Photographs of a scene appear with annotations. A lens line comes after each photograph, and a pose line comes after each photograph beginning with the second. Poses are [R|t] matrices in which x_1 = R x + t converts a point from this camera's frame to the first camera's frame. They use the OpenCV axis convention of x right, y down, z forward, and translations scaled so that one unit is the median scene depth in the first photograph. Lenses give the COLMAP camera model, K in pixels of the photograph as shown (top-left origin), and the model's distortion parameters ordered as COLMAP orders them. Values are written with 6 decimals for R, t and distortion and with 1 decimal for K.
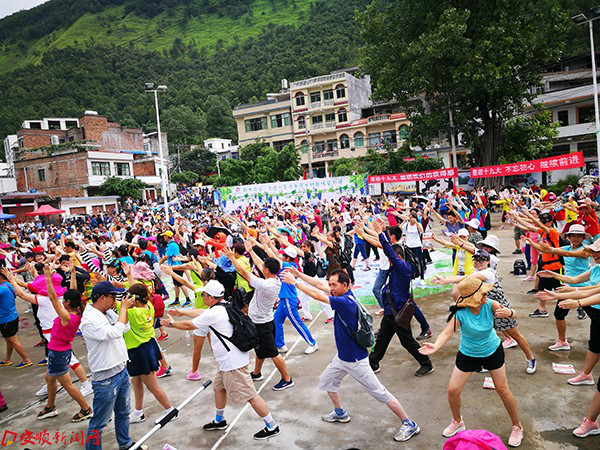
lens RADIAL K [[474.8, 0, 300.0], [0, 474.8, 225.0], [0, 0, 1]] dist [-0.007659, 0.006542]
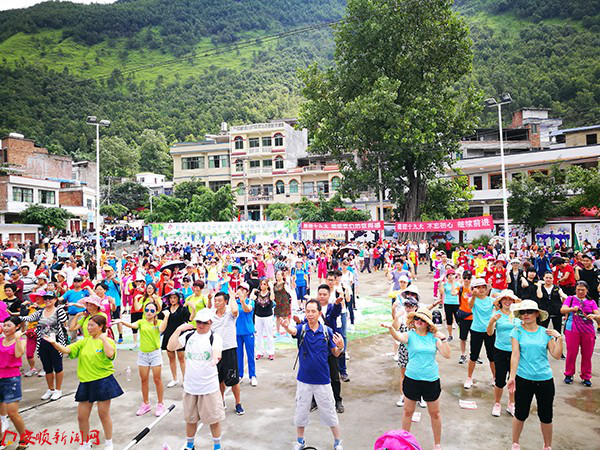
lens RADIAL K [[472.9, 0, 300.0], [0, 472.9, 225.0], [0, 0, 1]] dist [0.010121, -0.006953]
pose [[0.987040, 0.069192, 0.144793, -0.005440], [-0.055956, 0.994039, -0.093570, -0.000786], [-0.150404, 0.084255, 0.985028, -0.012697]]
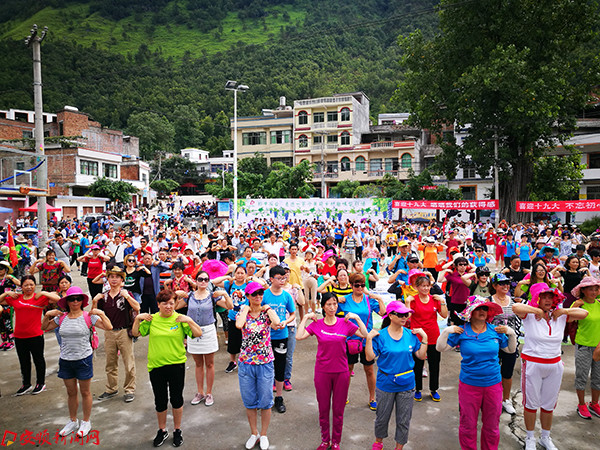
lens RADIAL K [[474.8, 0, 300.0], [0, 474.8, 225.0], [0, 0, 1]] dist [-0.007659, 0.006542]
pose [[0.990160, 0.081886, 0.113480, -0.101272], [-0.076736, 0.995845, -0.049037, 0.007504], [-0.117024, 0.039847, 0.992329, 0.024162]]
